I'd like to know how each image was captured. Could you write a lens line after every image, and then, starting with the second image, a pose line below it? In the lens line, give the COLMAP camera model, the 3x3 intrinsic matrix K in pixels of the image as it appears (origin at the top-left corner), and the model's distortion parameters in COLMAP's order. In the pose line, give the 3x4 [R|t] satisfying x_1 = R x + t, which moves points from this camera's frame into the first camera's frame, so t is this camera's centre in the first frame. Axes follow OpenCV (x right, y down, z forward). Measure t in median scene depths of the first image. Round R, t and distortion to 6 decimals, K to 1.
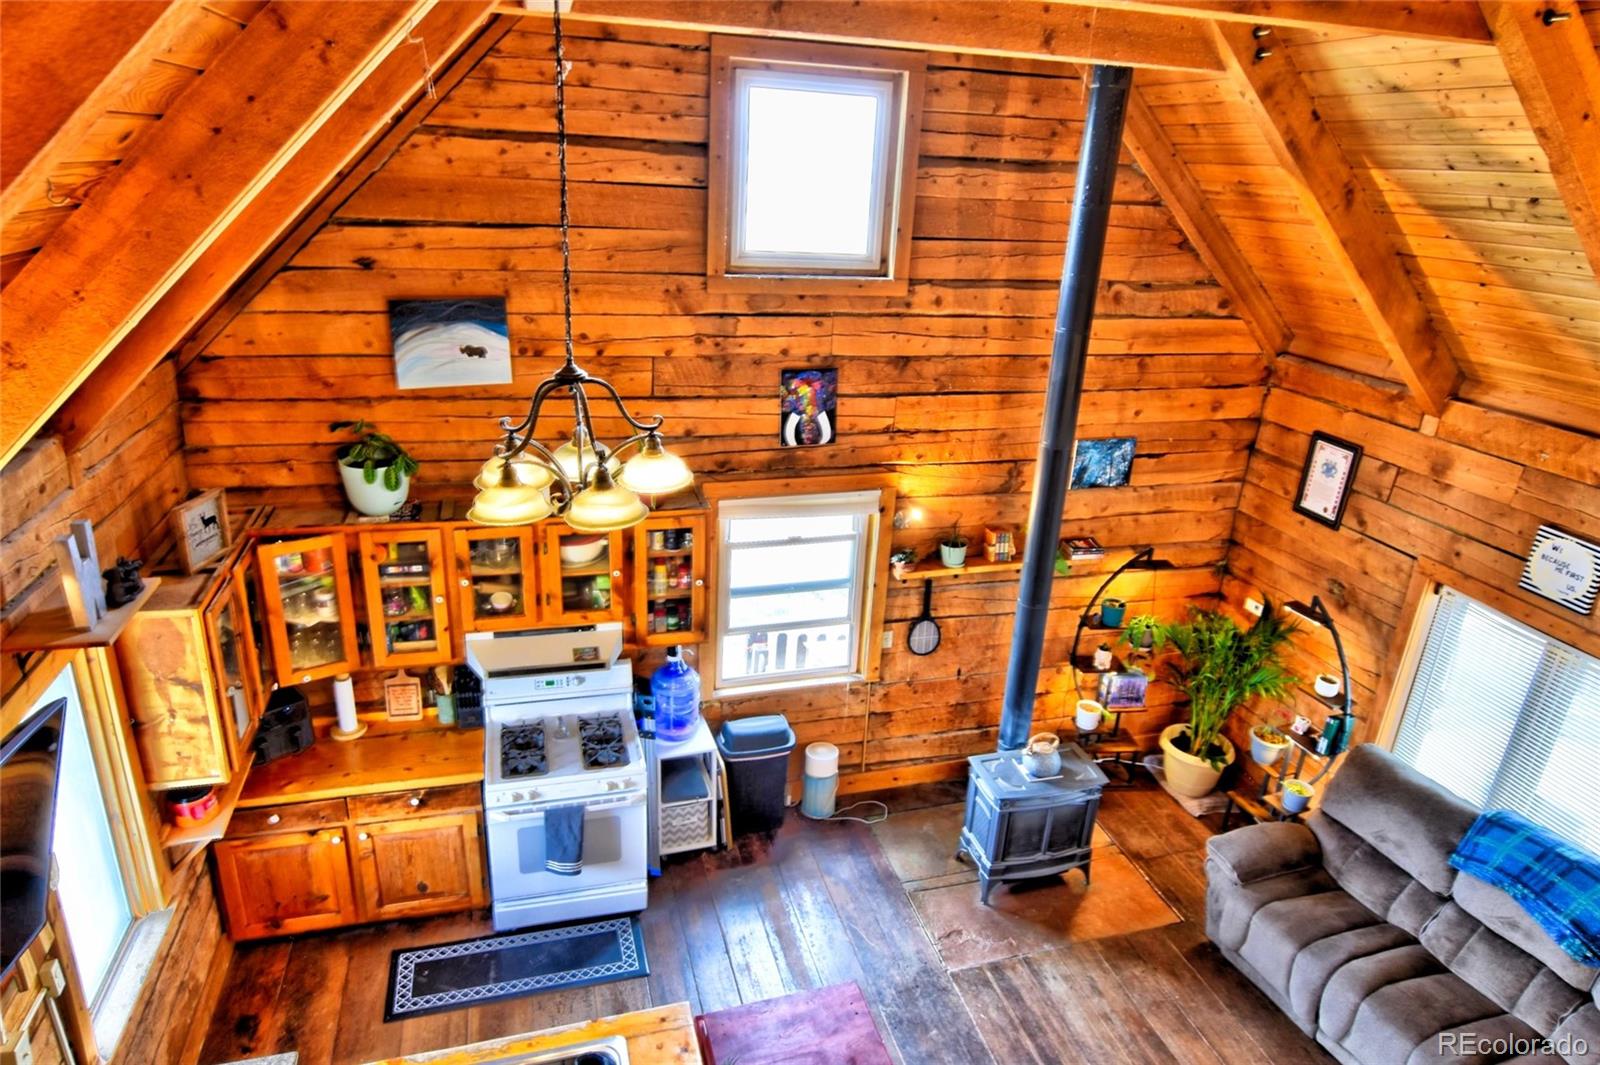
lens RADIAL K [[939.4, 0, 795.6], [0, 939.4, 529.9], [0, 0, 1]] dist [-0.005841, -0.001152]
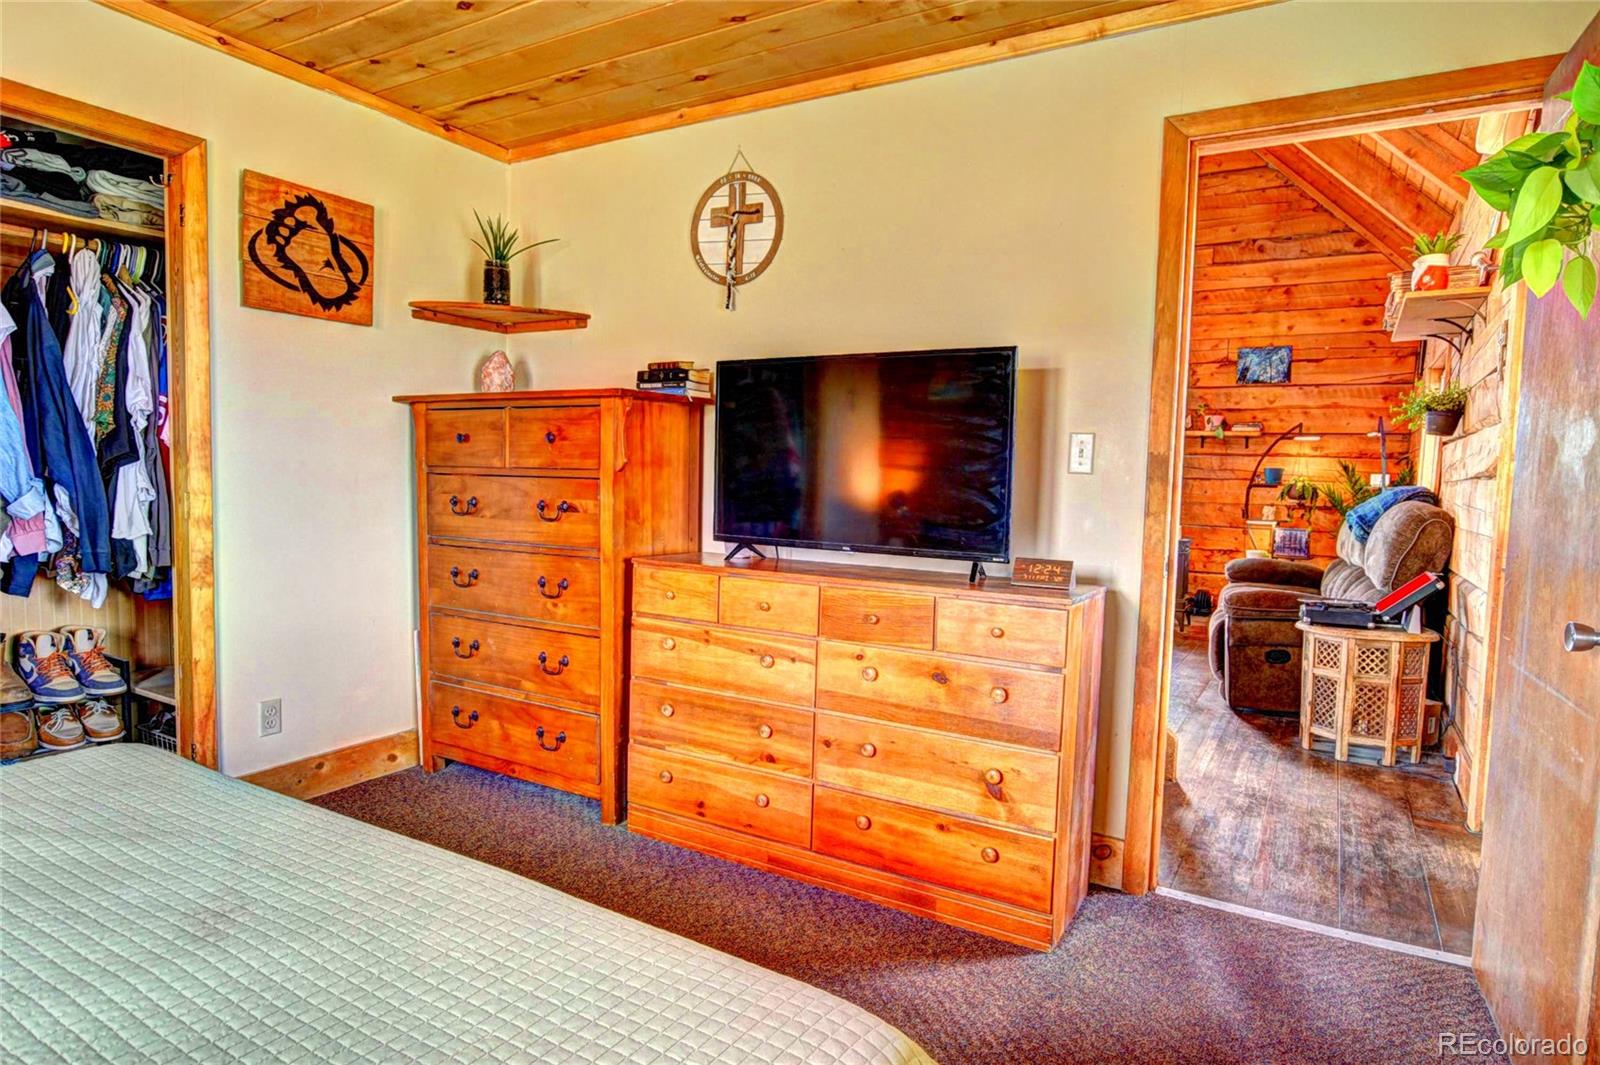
lens RADIAL K [[939.4, 0, 800.1], [0, 939.4, 534.8], [0, 0, 1]] dist [-0.005841, -0.001152]
pose [[0.678489, 0.027551, -0.734094, 0.901600], [-0.250932, 0.947882, -0.196351, 0.623243], [0.690424, 0.317429, 0.650041, -0.309707]]
